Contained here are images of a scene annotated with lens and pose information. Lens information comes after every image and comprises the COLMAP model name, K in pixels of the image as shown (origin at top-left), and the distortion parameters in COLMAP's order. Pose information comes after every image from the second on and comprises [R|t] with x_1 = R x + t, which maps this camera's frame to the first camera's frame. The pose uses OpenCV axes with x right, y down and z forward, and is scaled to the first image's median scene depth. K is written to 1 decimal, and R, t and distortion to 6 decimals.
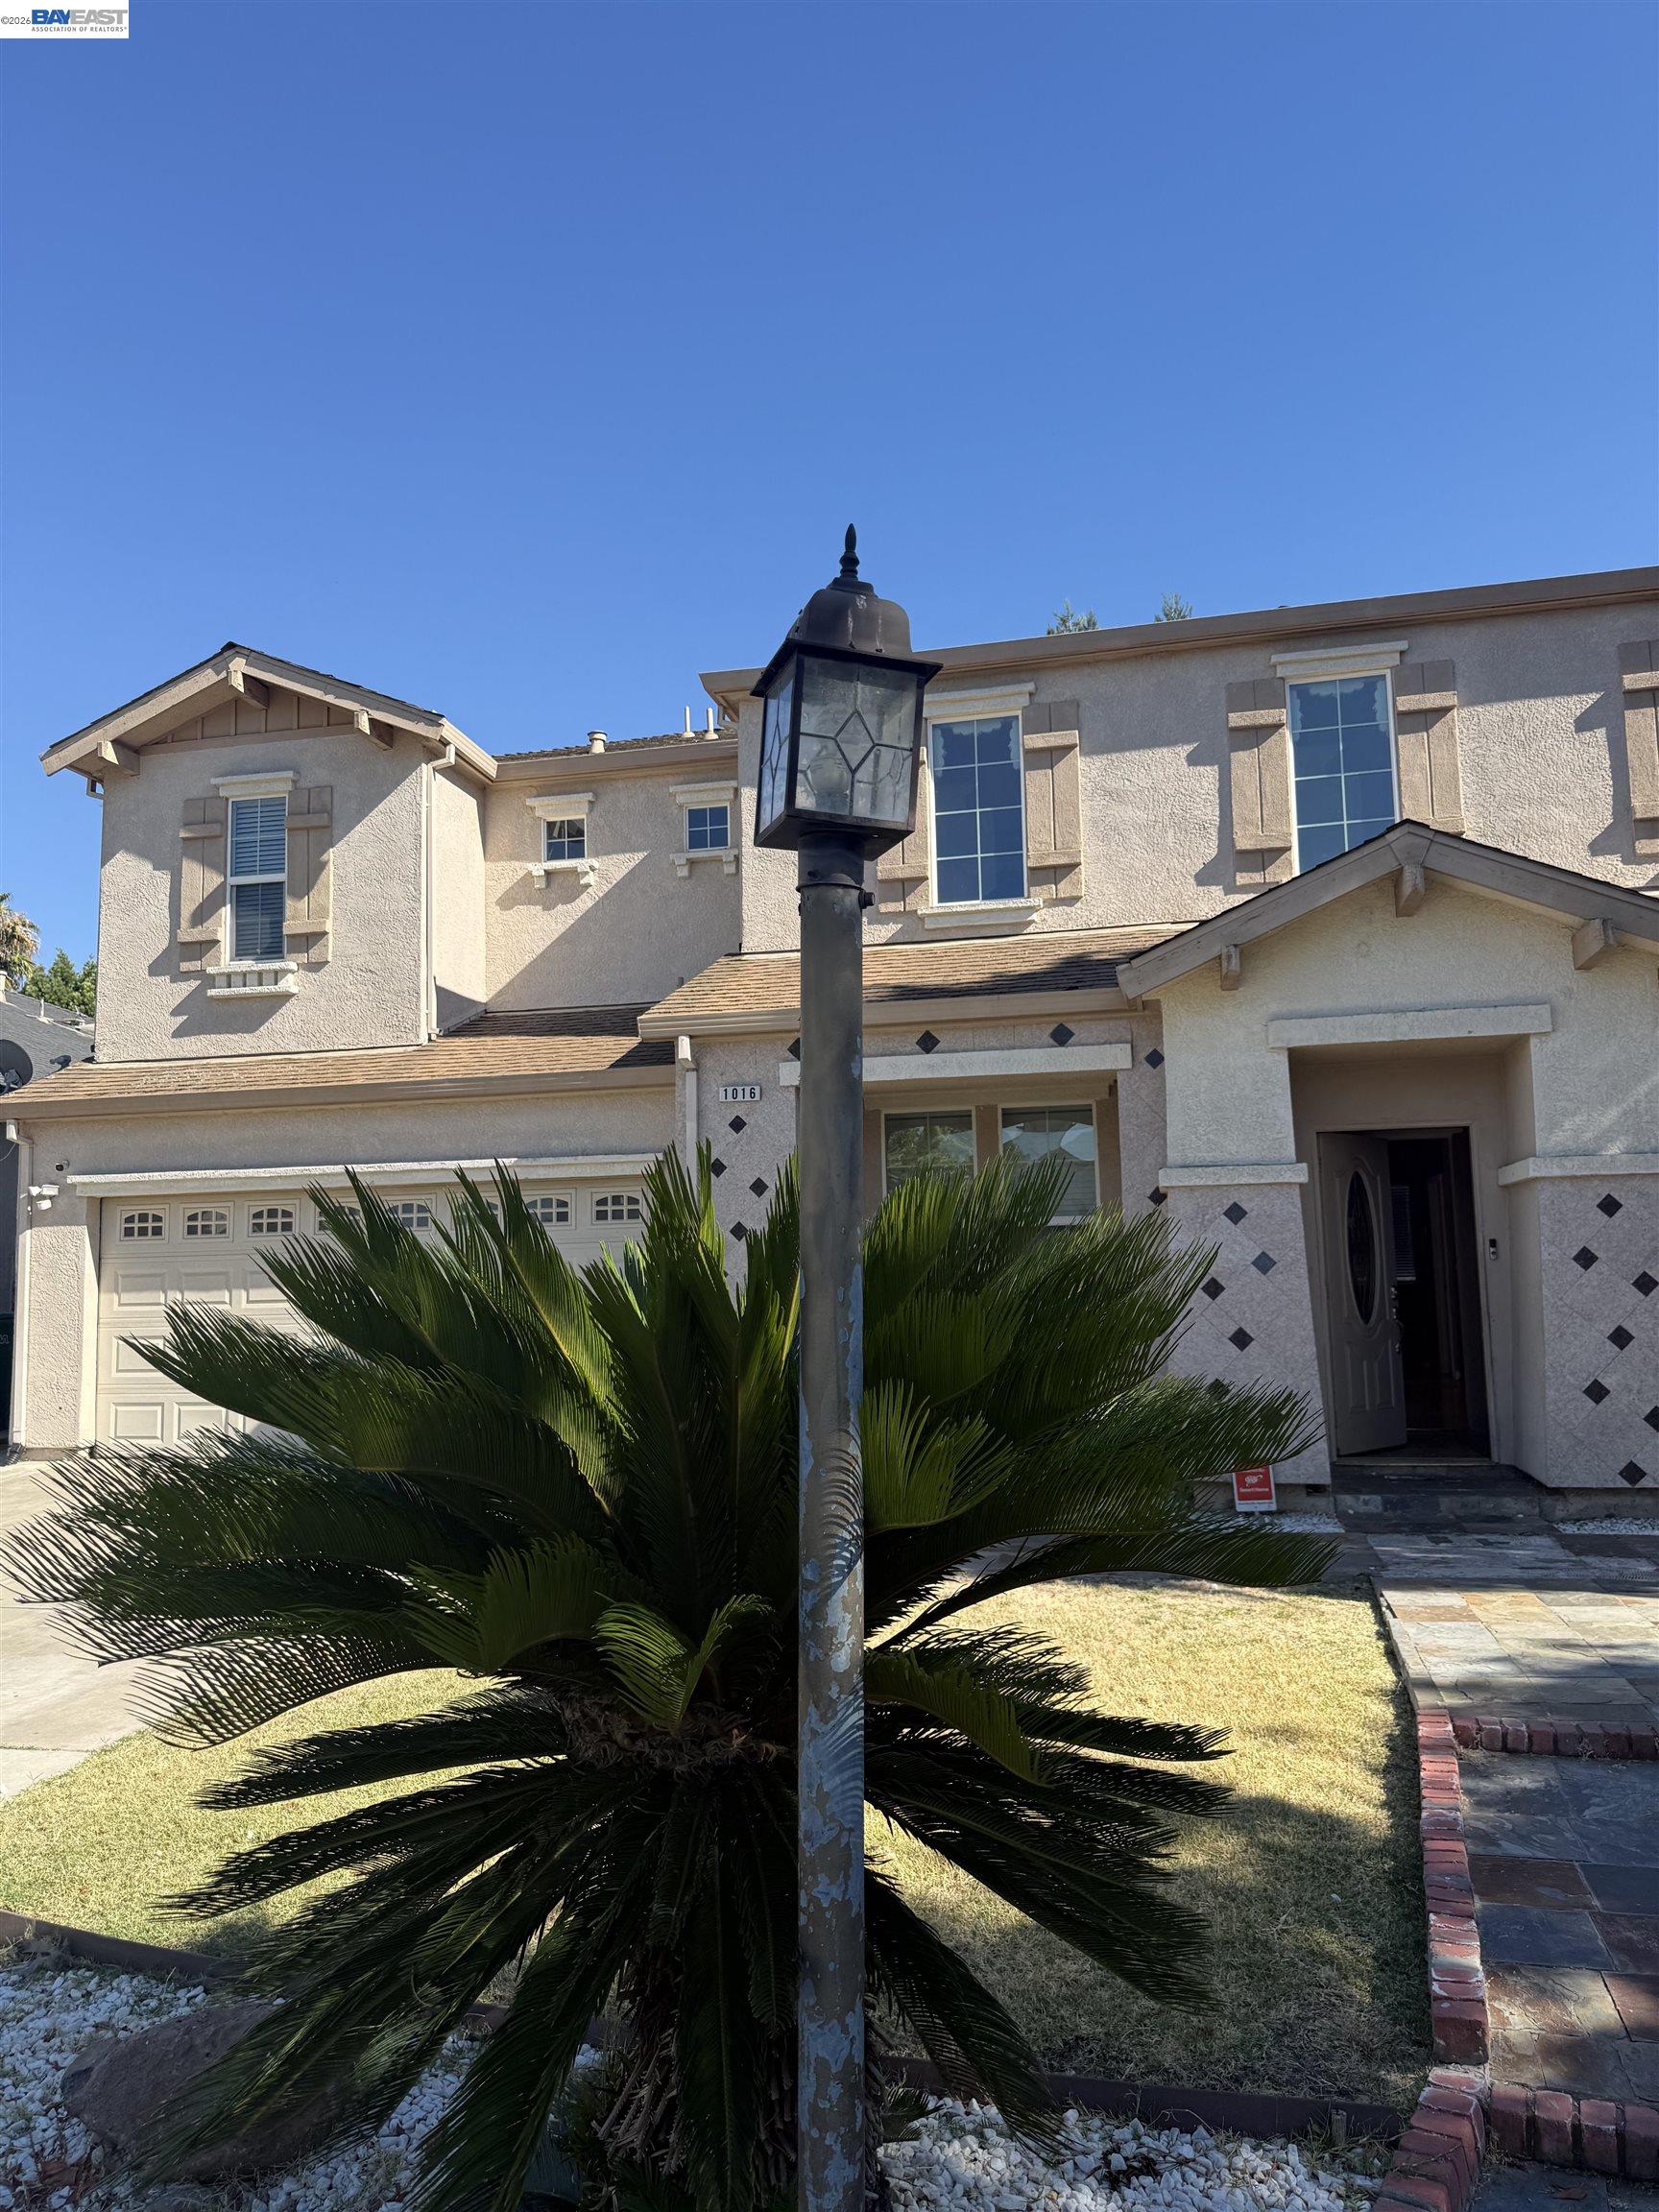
lens RADIAL K [[1561.6, 0, 830.8], [0, 1561.6, 1118.3], [0, 0, 1]] dist [0.156464, -0.318071]
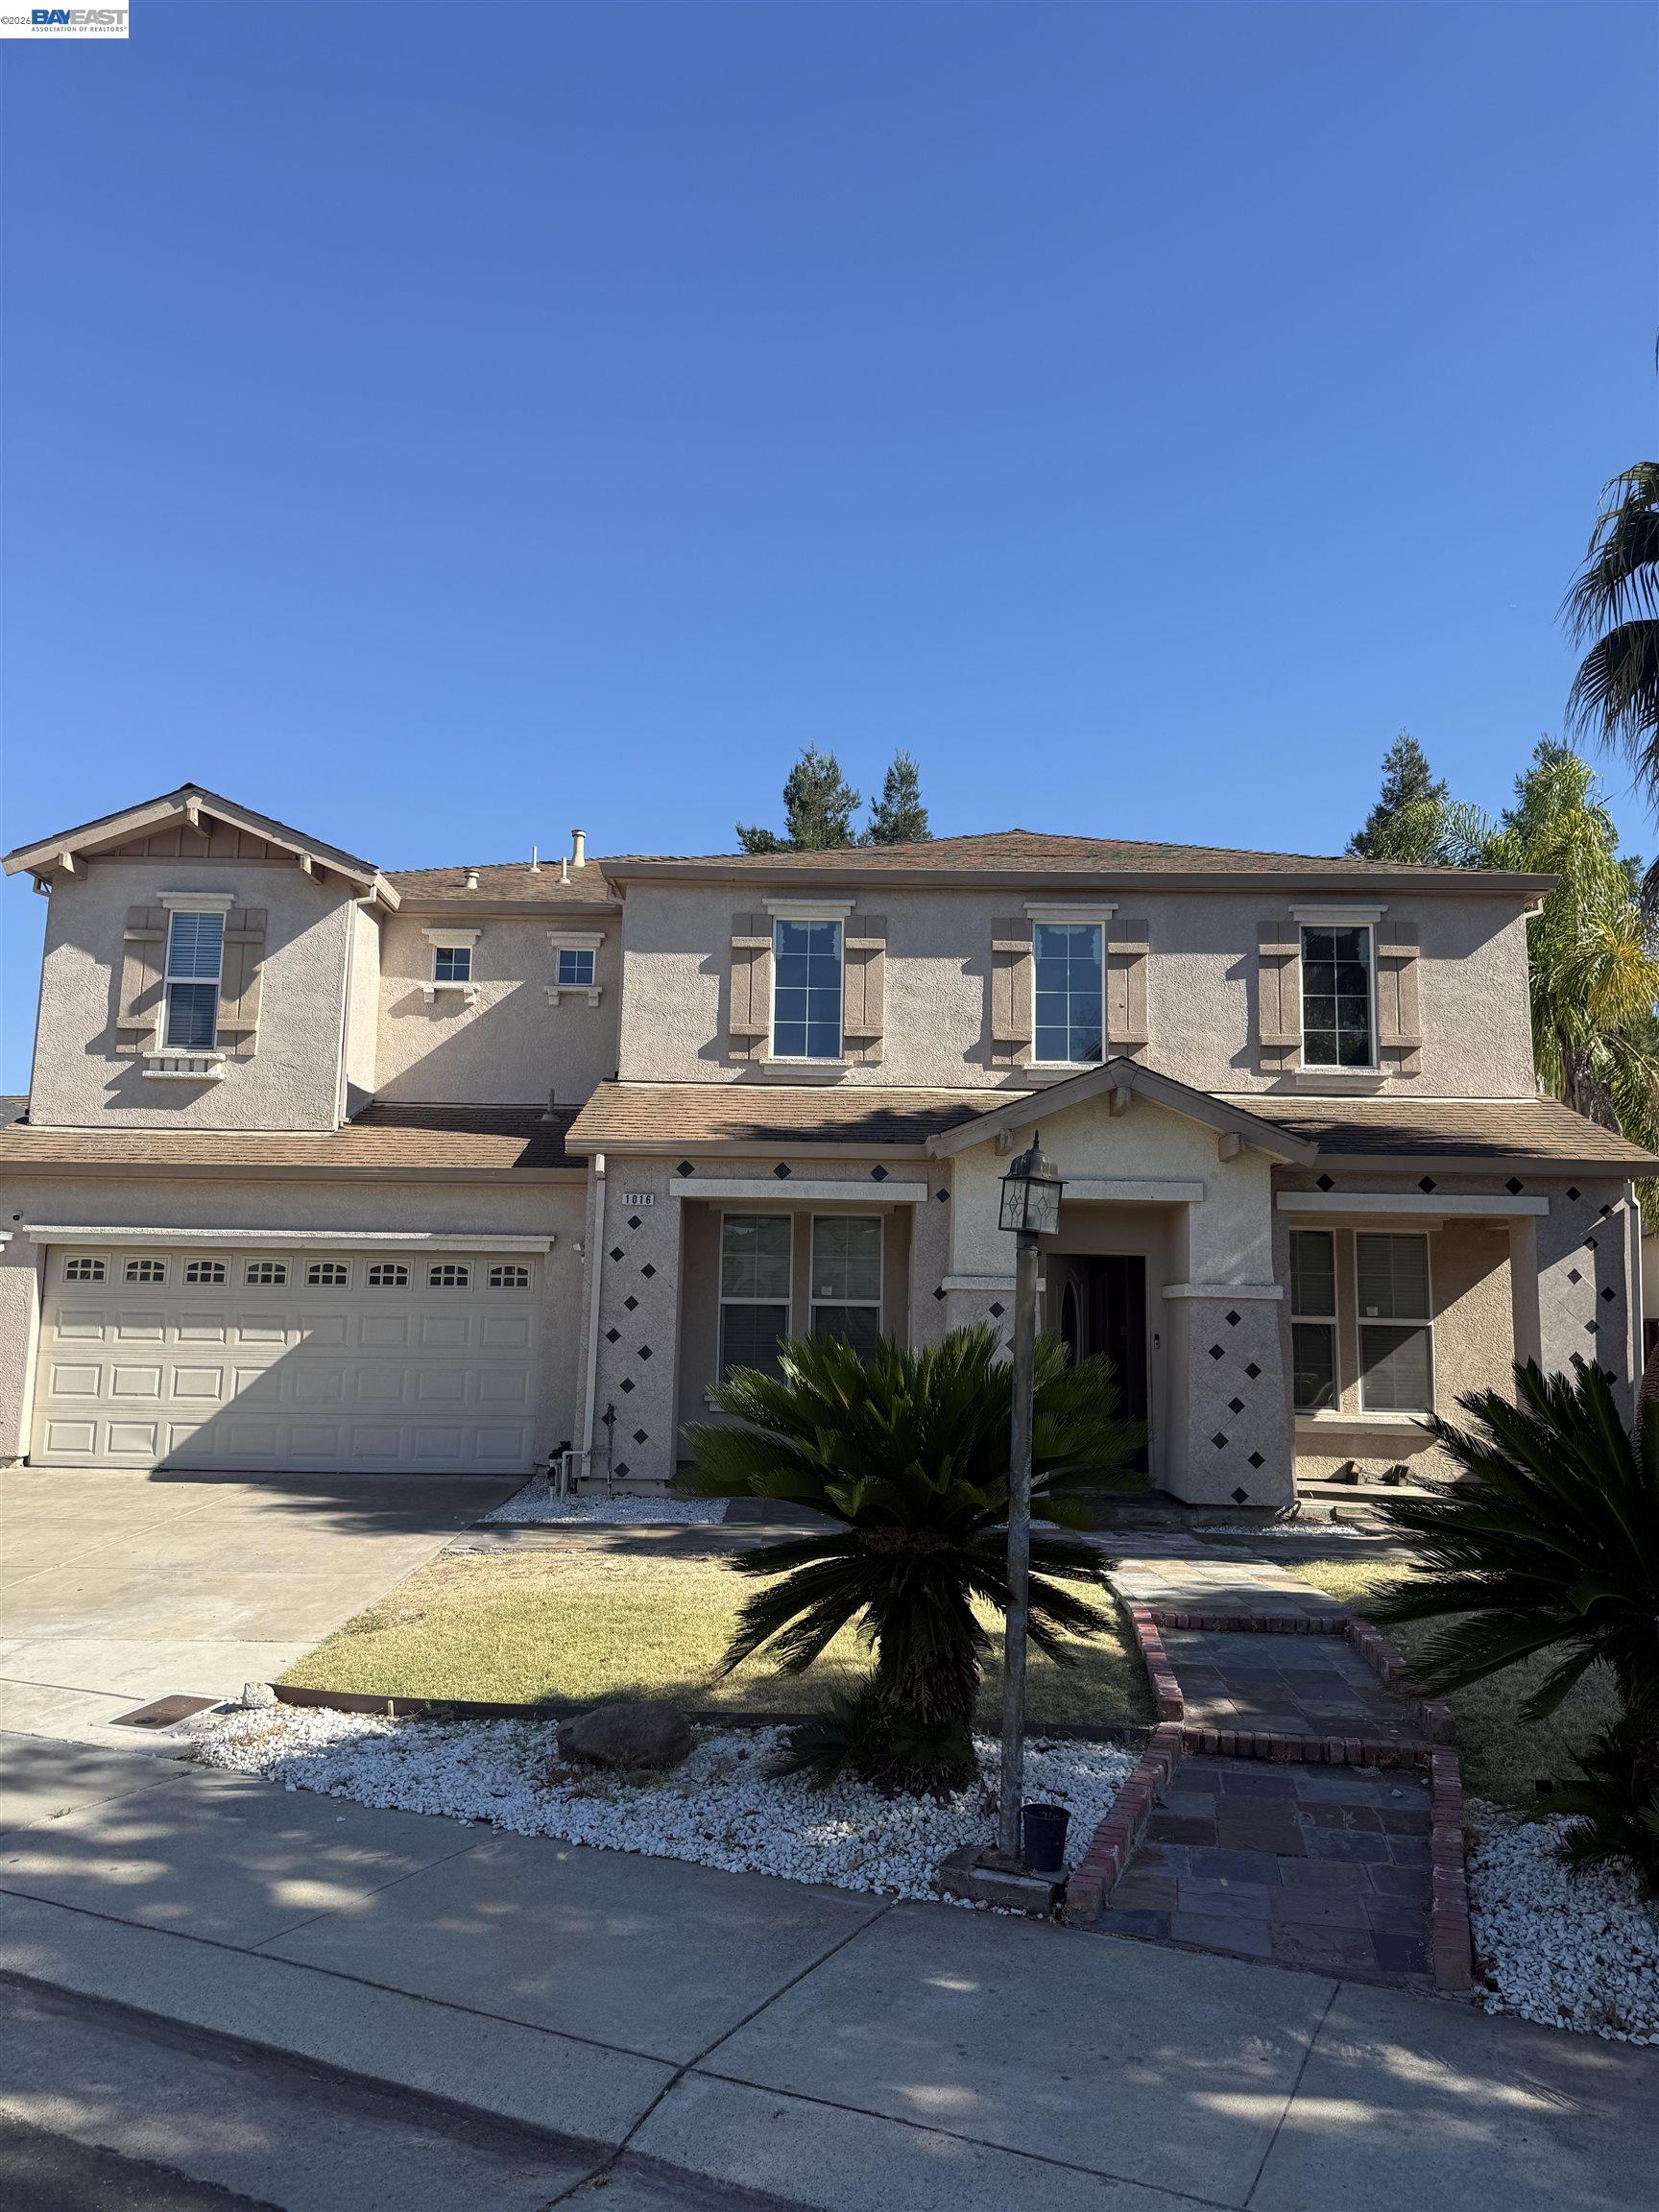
lens RADIAL K [[1540.8, 0, 823.5], [0, 1540.8, 1116.2], [0, 0, 1]] dist [0.166526, -0.358739]
pose [[0.977177, 0.070762, 0.200296, -0.156059], [-0.064066, 0.997155, -0.039728, -0.040283], [-0.202537, 0.025989, 0.978930, -0.292311]]
